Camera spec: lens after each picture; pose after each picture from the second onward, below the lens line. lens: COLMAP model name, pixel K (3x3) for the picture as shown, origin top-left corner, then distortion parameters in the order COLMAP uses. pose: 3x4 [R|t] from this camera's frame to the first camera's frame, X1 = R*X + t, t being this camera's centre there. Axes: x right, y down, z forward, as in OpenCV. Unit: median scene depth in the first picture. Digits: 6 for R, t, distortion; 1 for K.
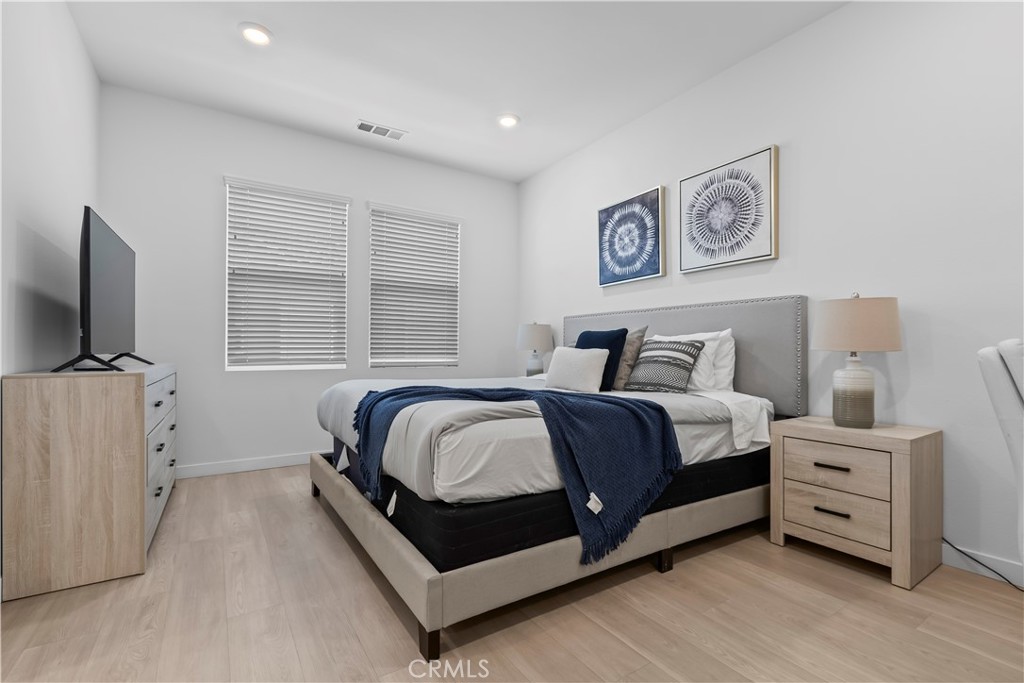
lens RADIAL K [[449.1, 0, 524.6], [0, 449.1, 345.7], [0, 0, 1]] dist [0.000422, -0.000355]
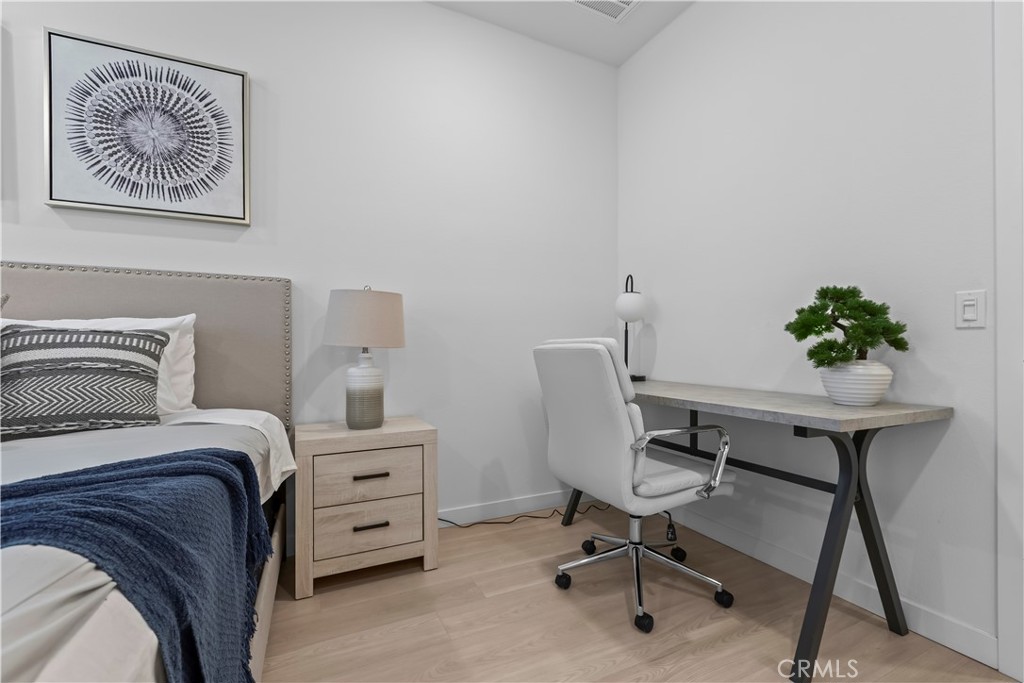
lens RADIAL K [[449.1, 0, 524.6], [0, 449.1, 345.7], [0, 0, 1]] dist [0.000422, -0.000355]
pose [[0.149002, -0.001096, 0.988836, -0.124567], [-0.009237, 0.999954, 0.002500, 0.002552], [-0.988794, -0.009506, 0.148985, 0.440172]]
